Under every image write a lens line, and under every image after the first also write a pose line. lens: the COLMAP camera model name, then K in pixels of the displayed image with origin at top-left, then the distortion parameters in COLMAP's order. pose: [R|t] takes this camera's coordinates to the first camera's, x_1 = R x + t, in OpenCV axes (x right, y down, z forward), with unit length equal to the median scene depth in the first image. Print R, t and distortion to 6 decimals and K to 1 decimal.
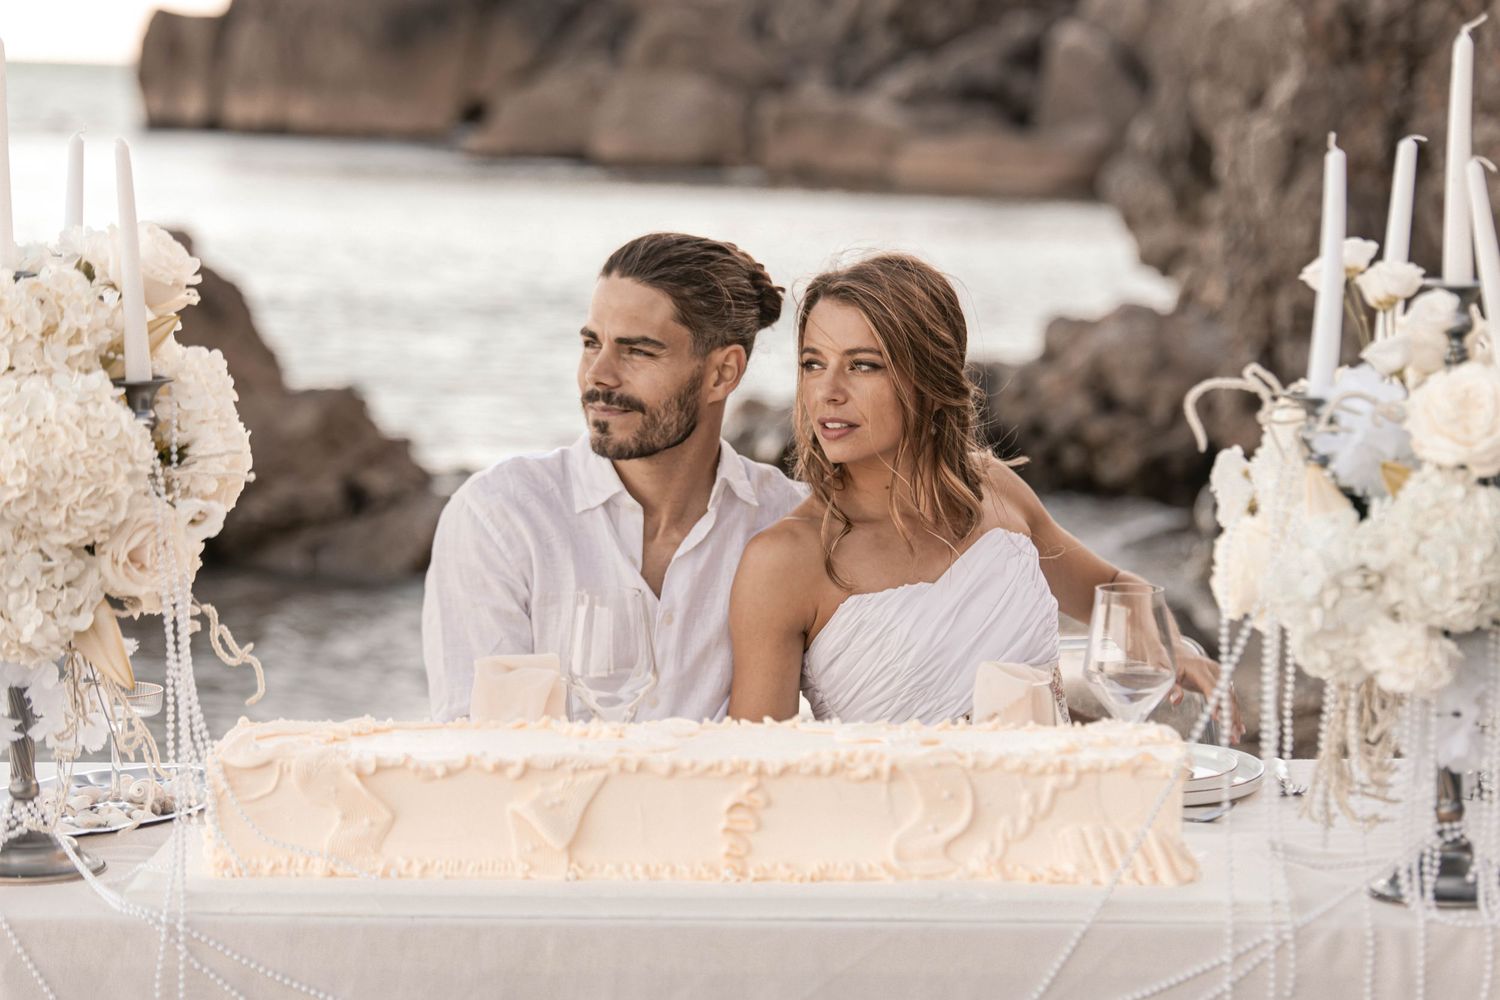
lens RADIAL K [[4483.7, 0, 750.0], [0, 4483.7, 500.0], [0, 0, 1]] dist [-0.043739, -0.023441]
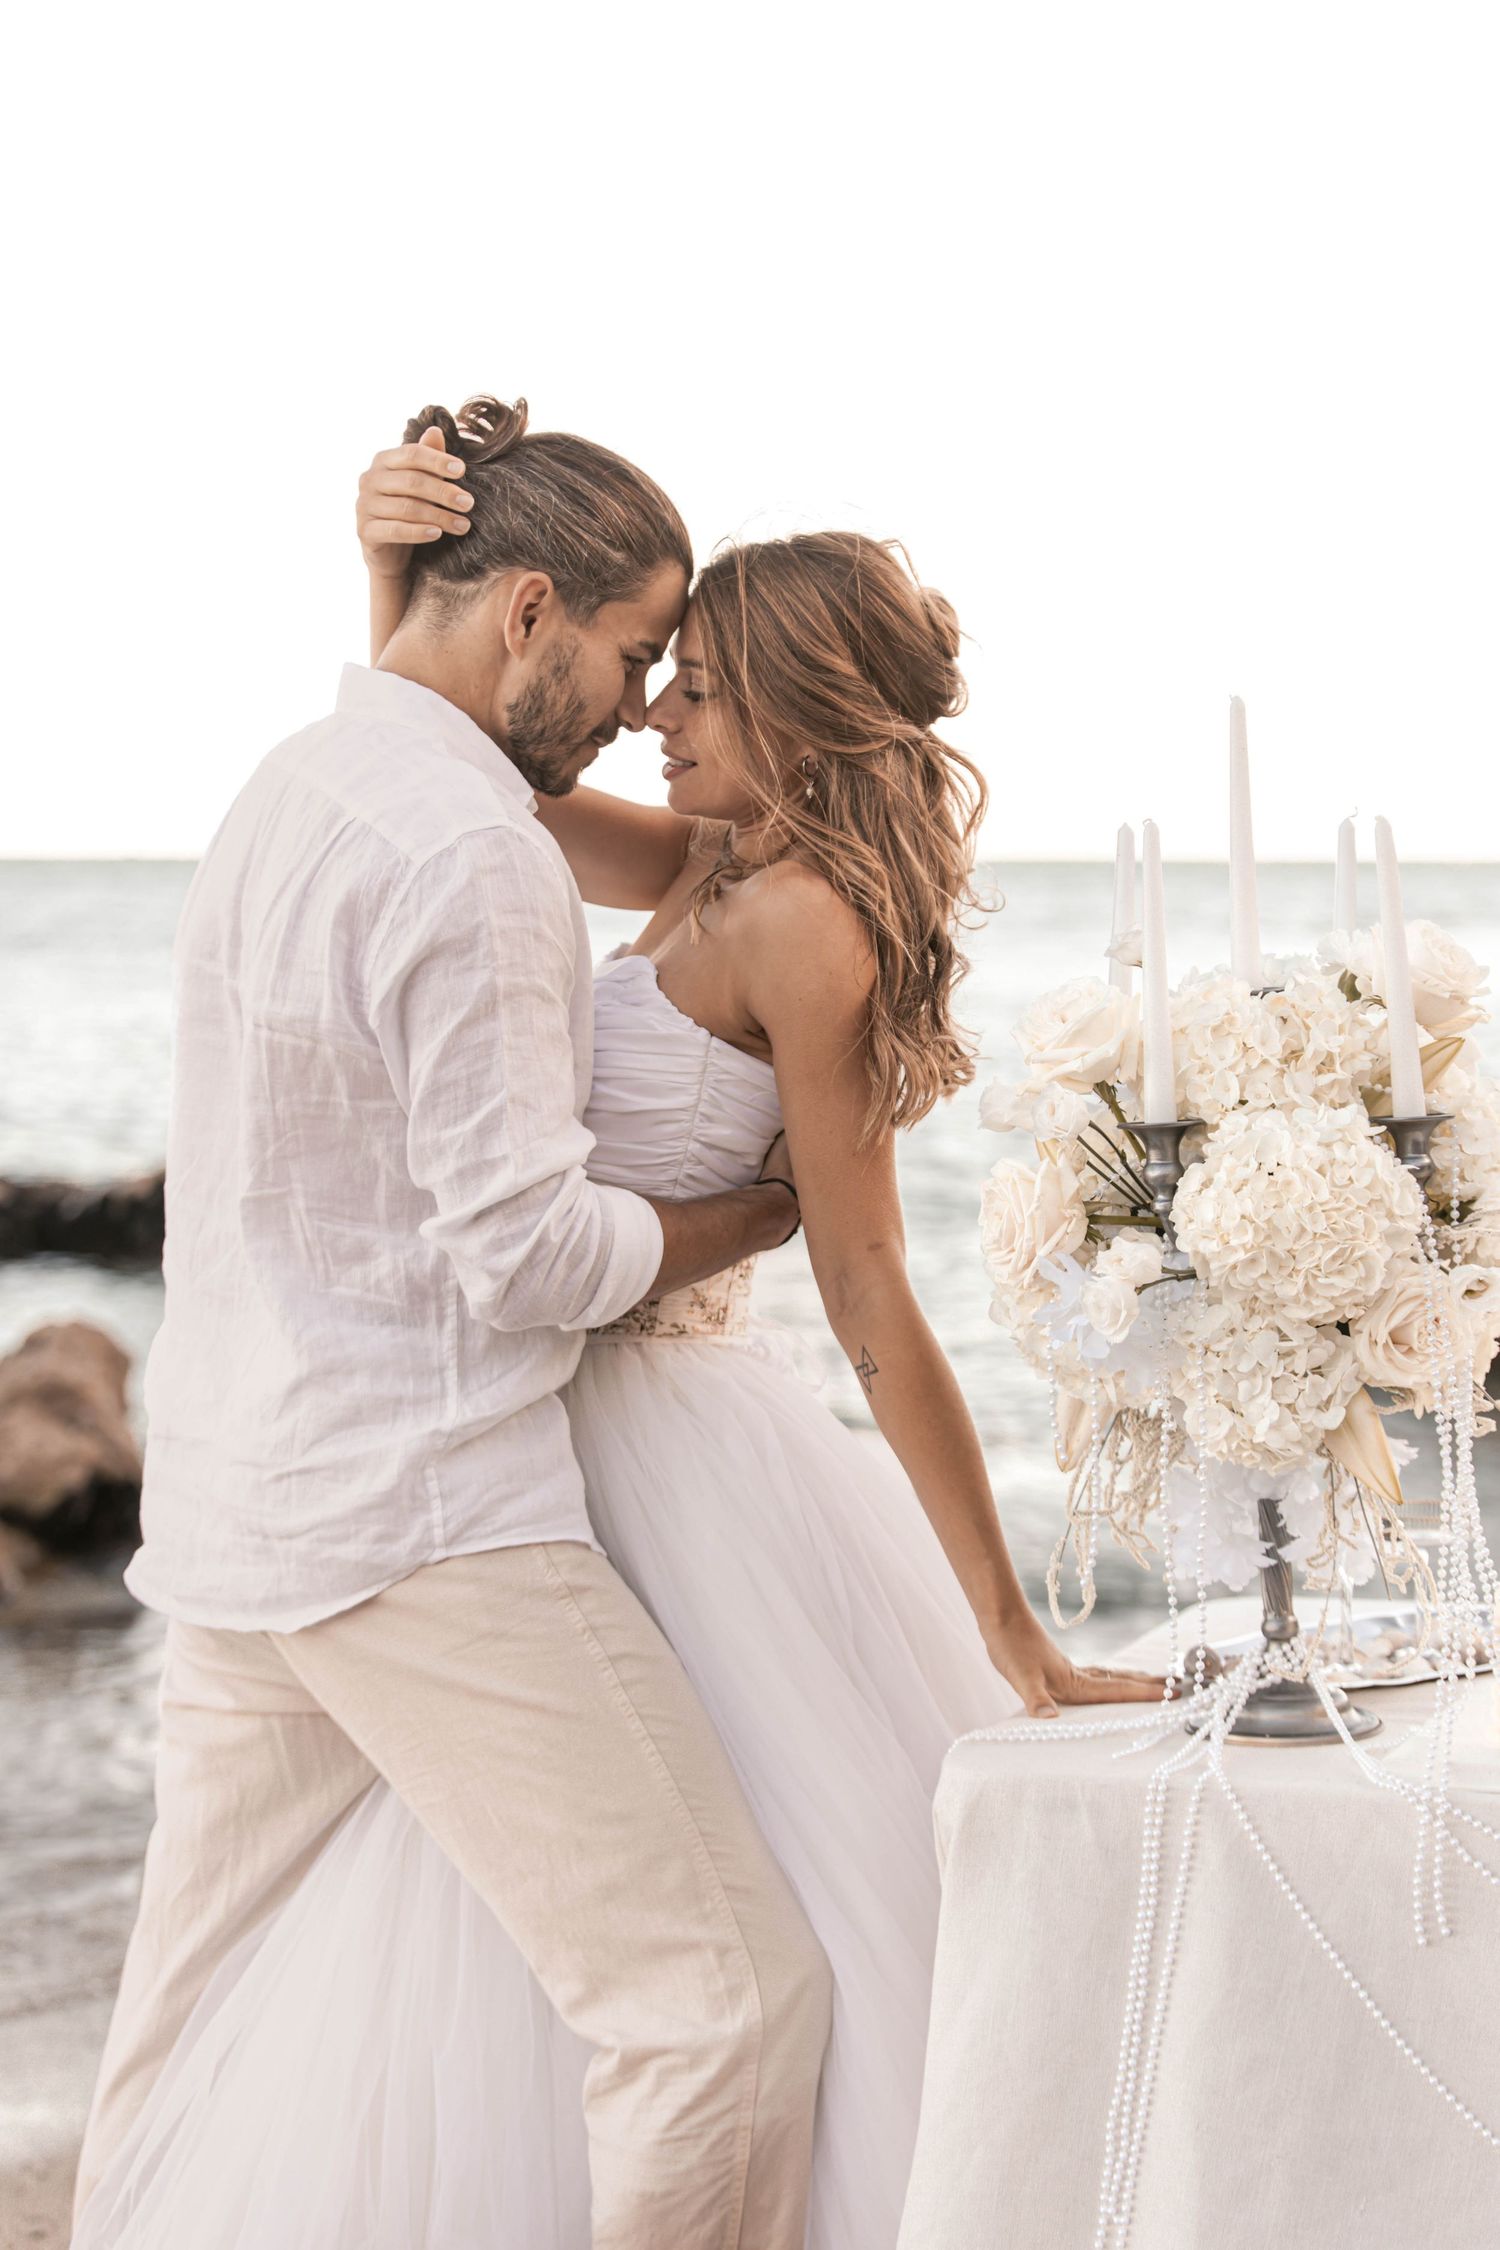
lens RADIAL K [[4789.8, 0, 750.0], [0, 4789.8, 1125.0], [0, 0, 1]] dist [-0.025589, -0.030552]
pose [[0.935008, -0.011776, -0.354432, 0.057783], [-0.005692, 0.998821, -0.048201, 0.016808], [0.354582, 0.047086, 0.933839, 0.162317]]
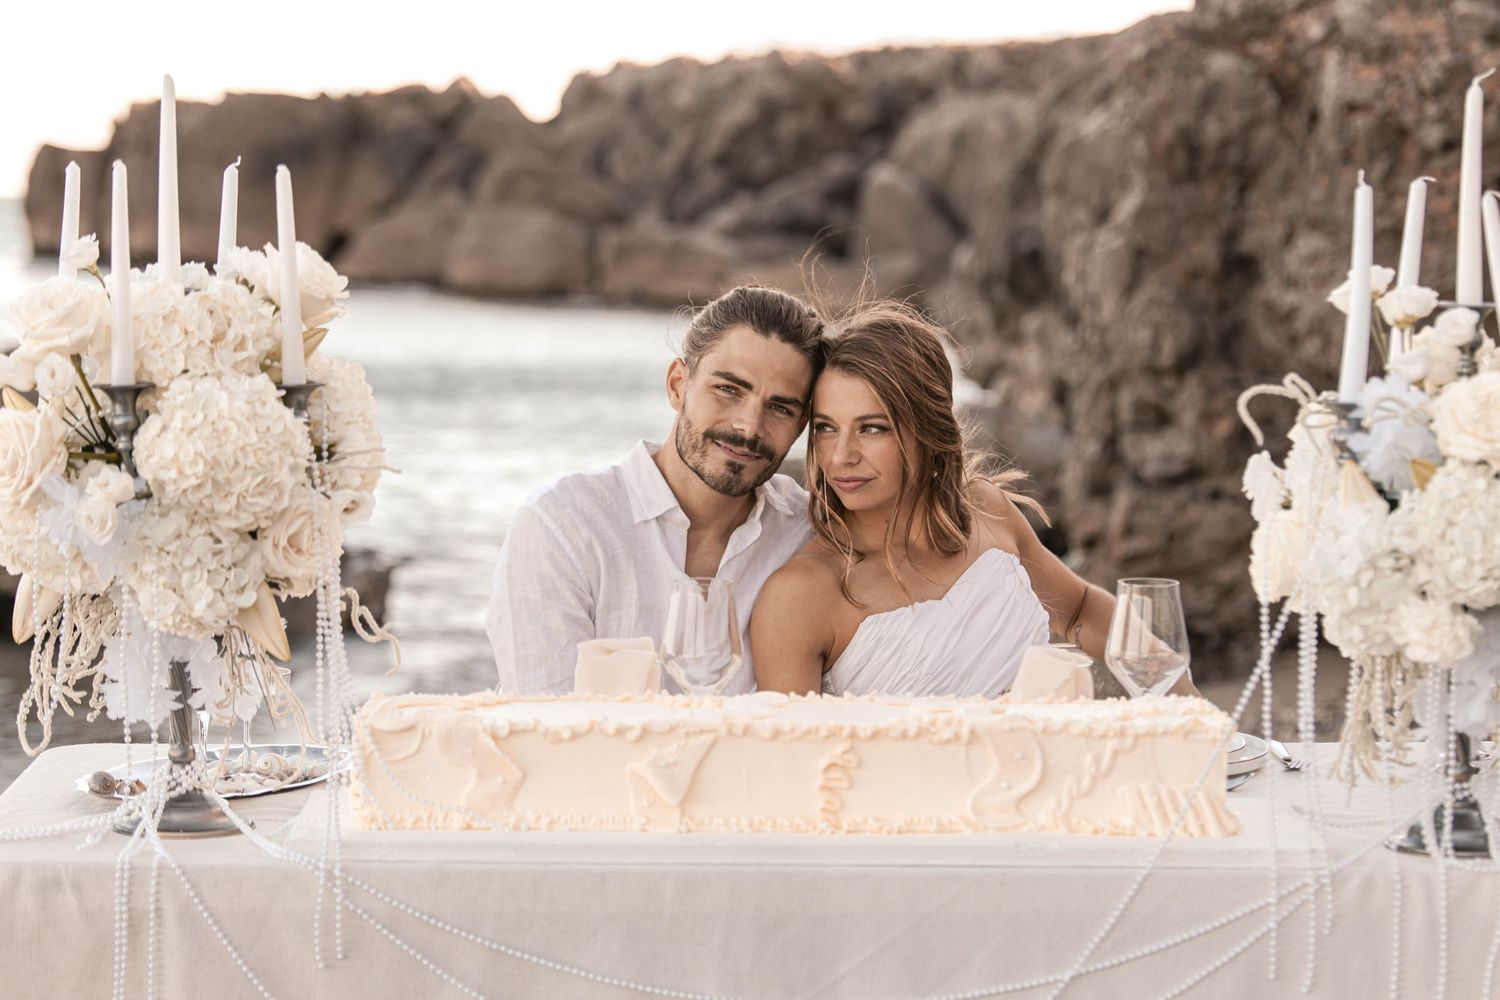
lens RADIAL K [[4113.4, 0, 750.0], [0, 4113.4, 500.0], [0, 0, 1]] dist [-0.016296, -0.301154]
pose [[0.998866, 0.004556, 0.047399, -0.072910], [-0.003265, 0.999622, -0.027283, 0.030132], [-0.047505, 0.027097, 0.998503, -0.027001]]
